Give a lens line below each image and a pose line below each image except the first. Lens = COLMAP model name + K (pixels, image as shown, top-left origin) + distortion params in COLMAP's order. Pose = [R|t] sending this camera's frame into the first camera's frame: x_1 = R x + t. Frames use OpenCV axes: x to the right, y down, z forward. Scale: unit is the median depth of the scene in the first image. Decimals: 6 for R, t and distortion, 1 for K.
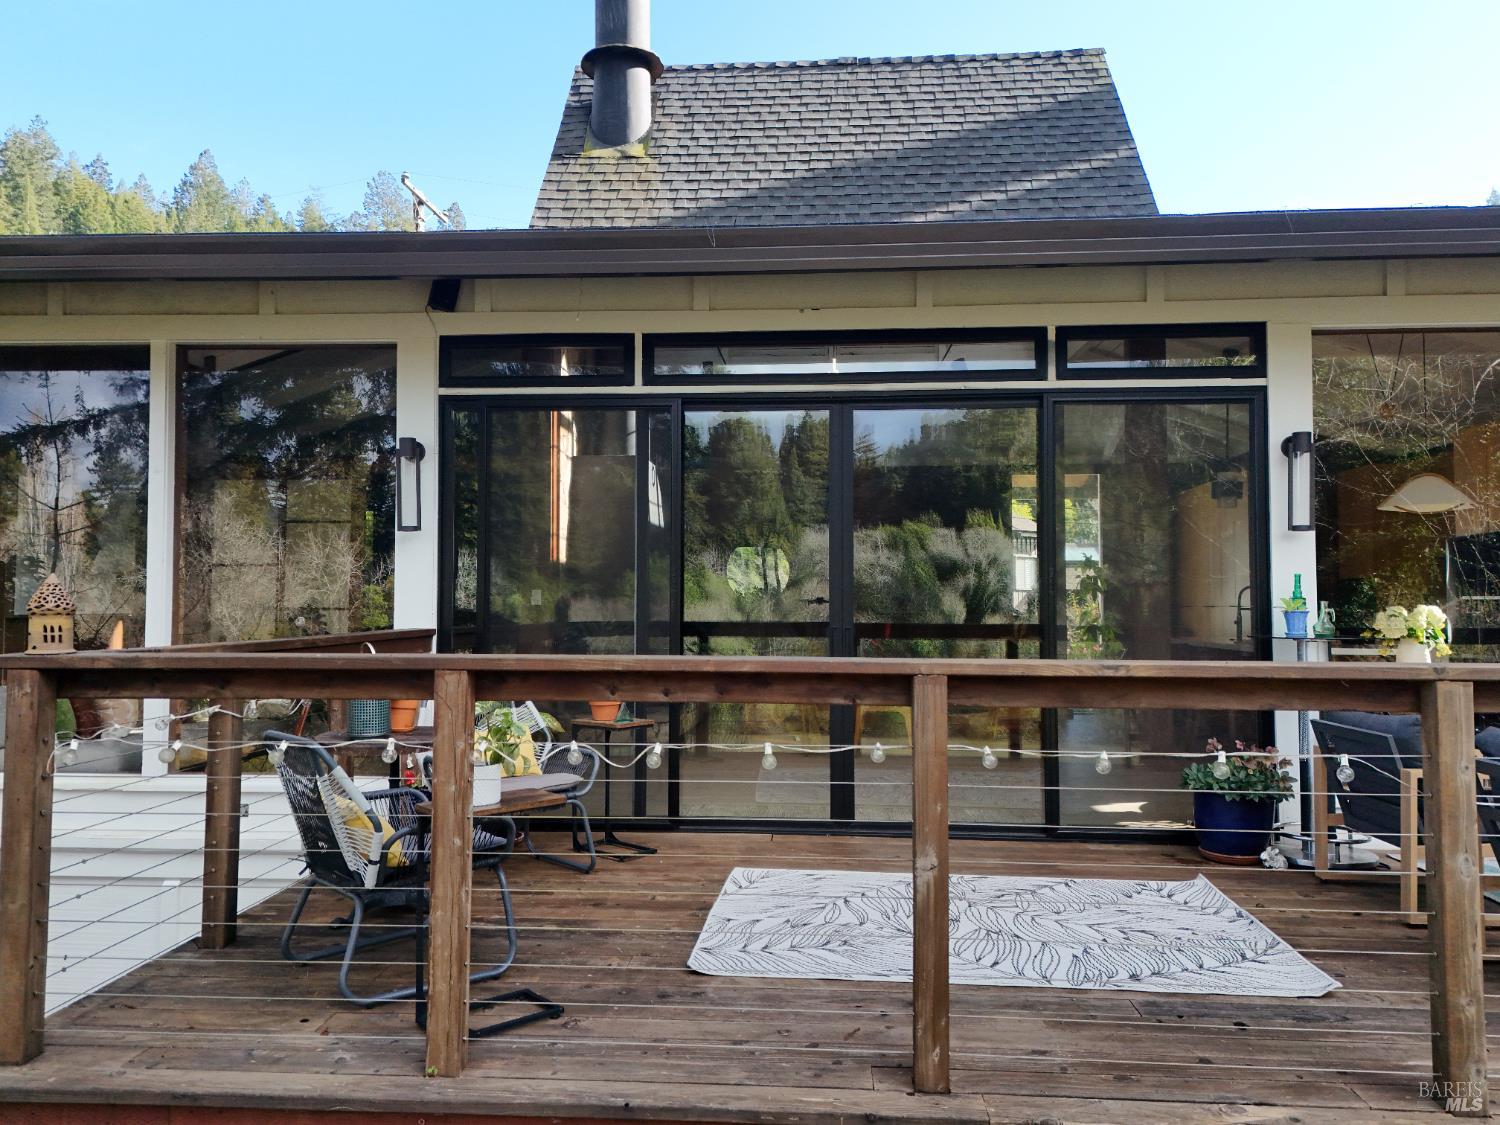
lens RADIAL K [[1060.1, 0, 744.9], [0, 1060.1, 563.0], [0, 0, 1]] dist [0.042967, -0.036675]
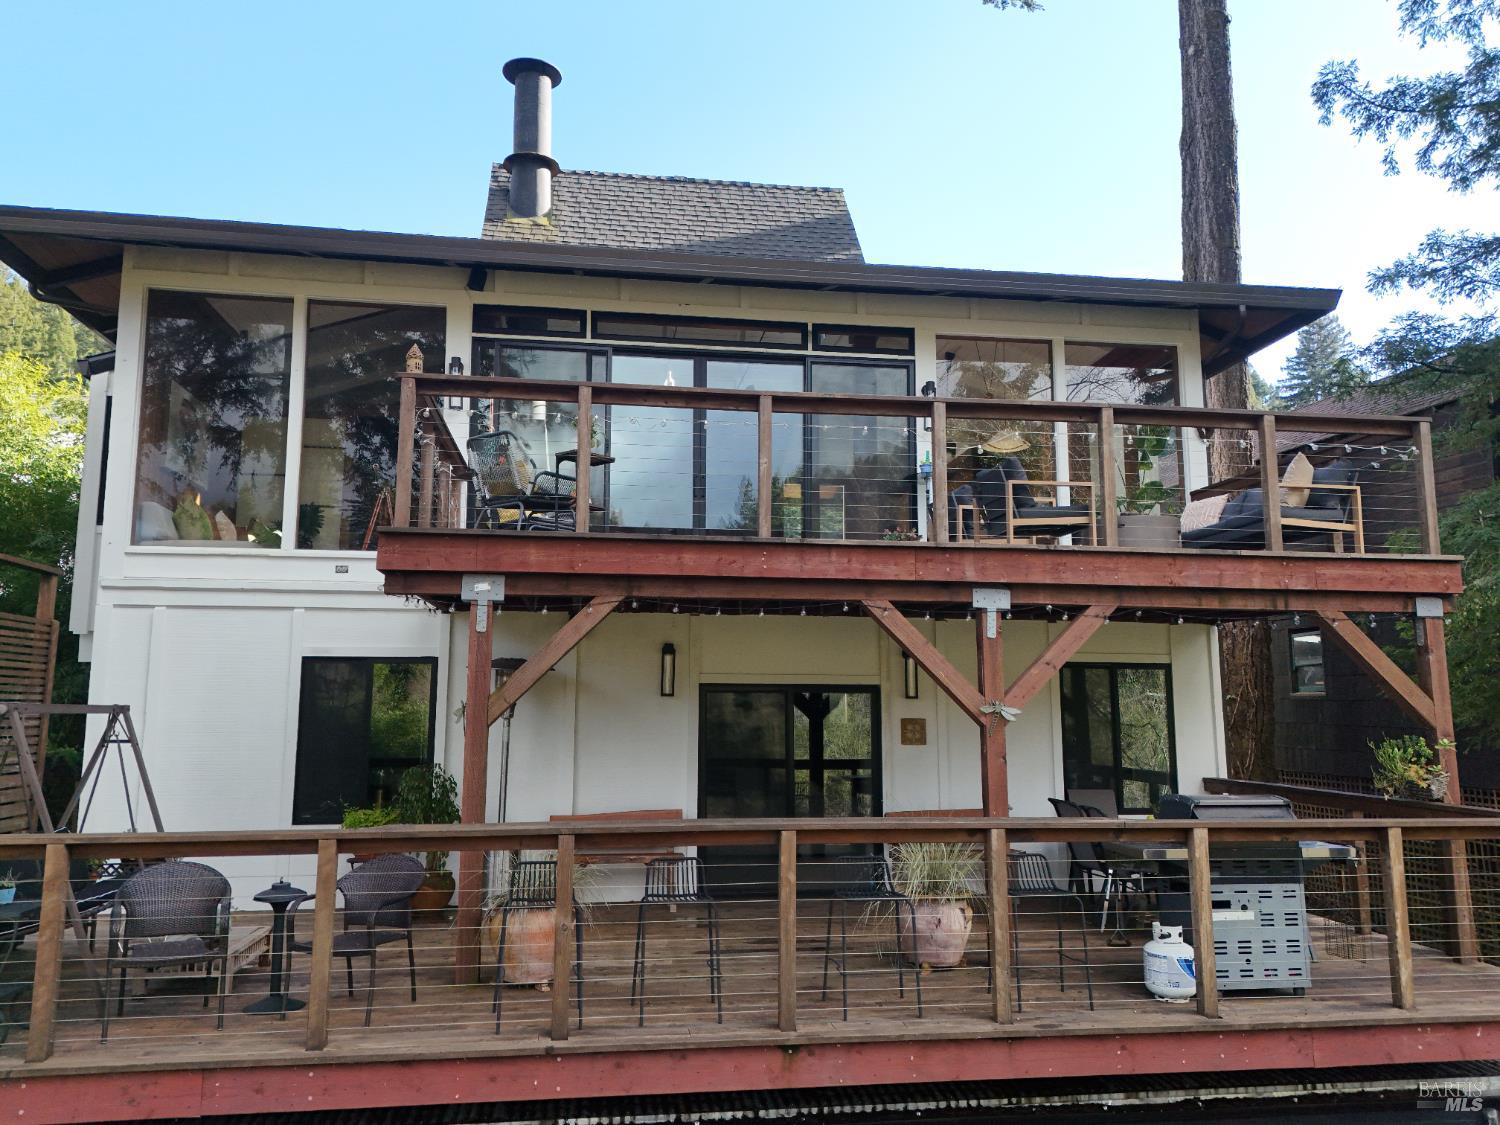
lens RADIAL K [[1060.1, 0, 754.9], [0, 1060.1, 563.9], [0, 0, 1]] dist [0.042967, -0.036675]
pose [[0.975714, 0.022813, 0.217857, -0.126642], [-0.001782, 0.995356, -0.096248, 0.233000], [-0.219041, 0.093522, 0.971223, -0.467719]]
